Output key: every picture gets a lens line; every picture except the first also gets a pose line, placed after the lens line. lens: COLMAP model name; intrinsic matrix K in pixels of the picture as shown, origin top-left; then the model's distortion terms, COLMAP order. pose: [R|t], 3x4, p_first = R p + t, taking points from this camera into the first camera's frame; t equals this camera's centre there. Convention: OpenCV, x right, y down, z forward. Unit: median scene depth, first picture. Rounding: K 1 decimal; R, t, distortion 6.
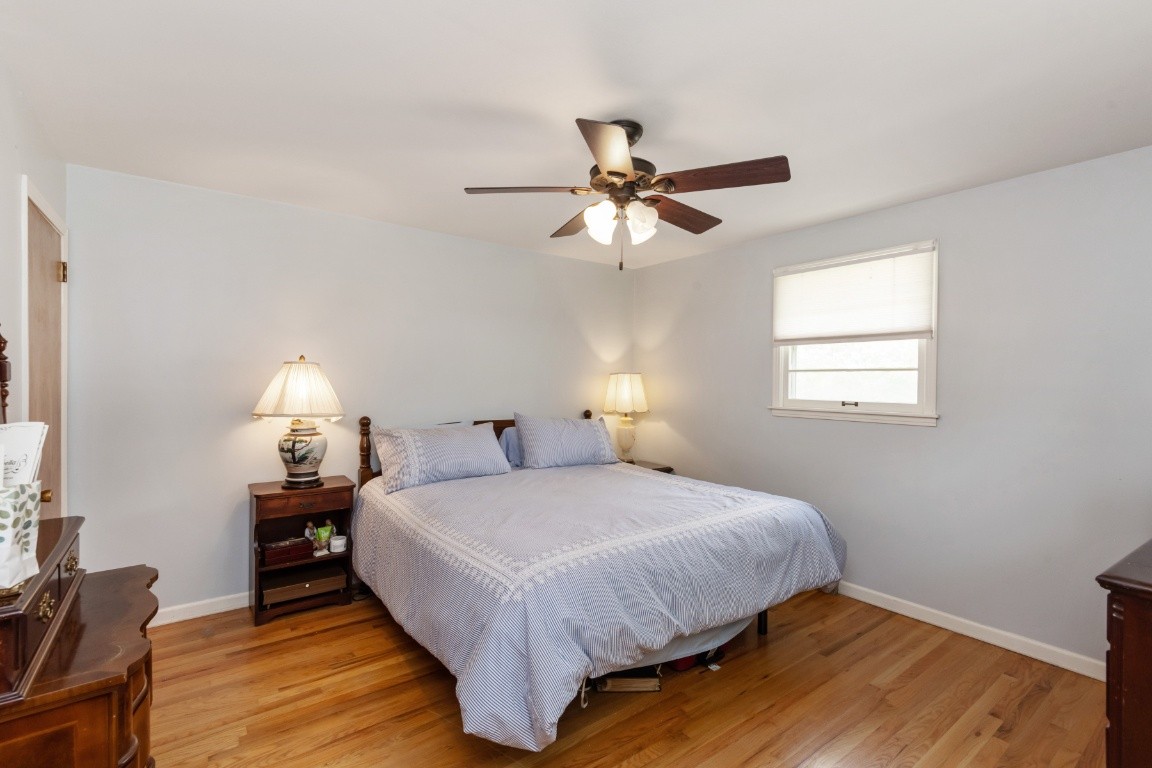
lens RADIAL K [[522.8, 0, 572.8], [0, 522.8, 379.5], [0, 0, 1]] dist [0.003289, -0.000472]
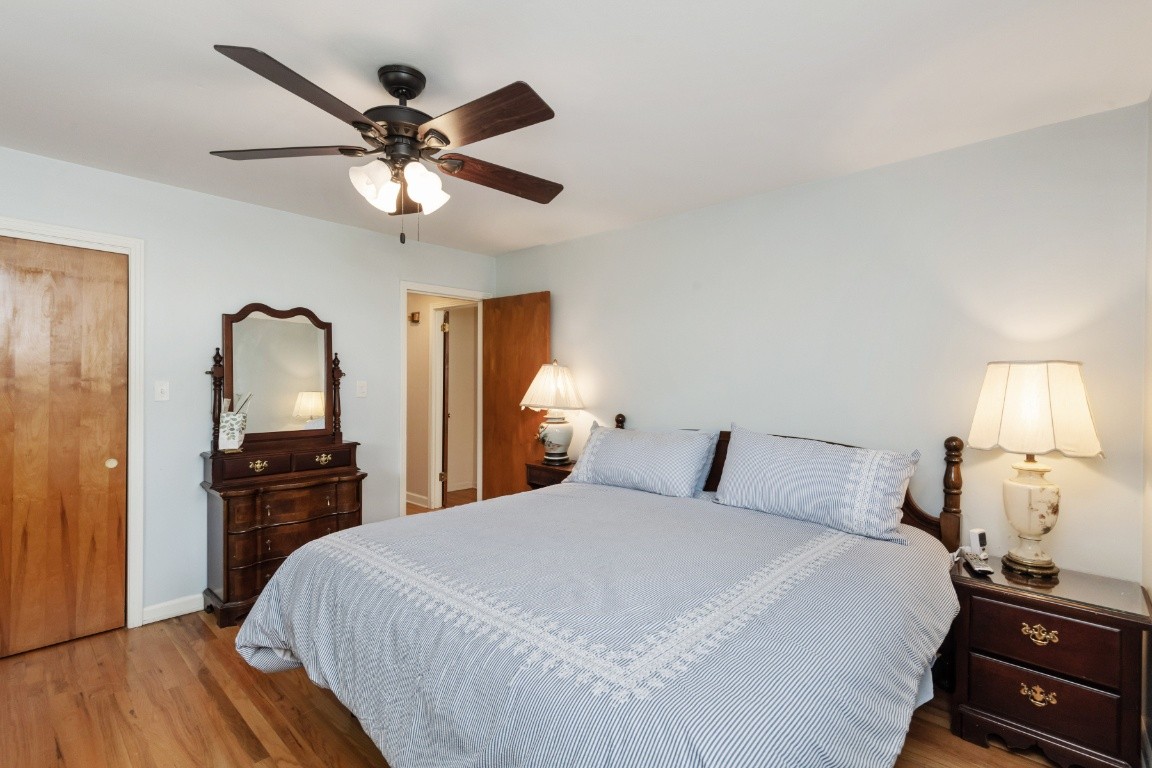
lens RADIAL K [[522.8, 0, 572.8], [0, 522.8, 379.5], [0, 0, 1]] dist [0.003289, -0.000472]
pose [[0.183786, 0.000820, -0.982966, 0.704975], [-0.001622, 0.999999, 0.000531, 0.001736], [0.982965, 0.001497, 0.183787, 0.795041]]
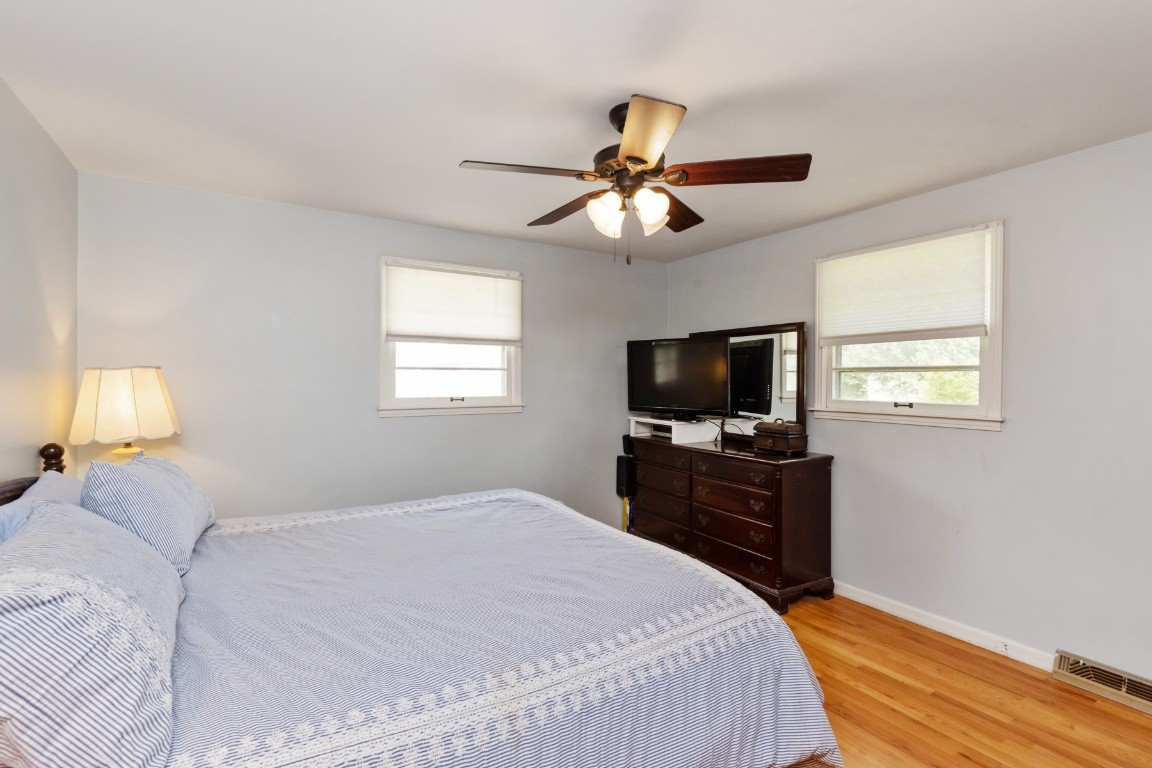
lens RADIAL K [[522.8, 0, 572.8], [0, 522.8, 379.5], [0, 0, 1]] dist [0.003289, -0.000472]
pose [[0.083424, -0.013989, 0.996416, -0.602662], [-0.003759, 0.999890, 0.014353, -0.013336], [-0.996507, -0.004943, 0.083362, 0.724413]]
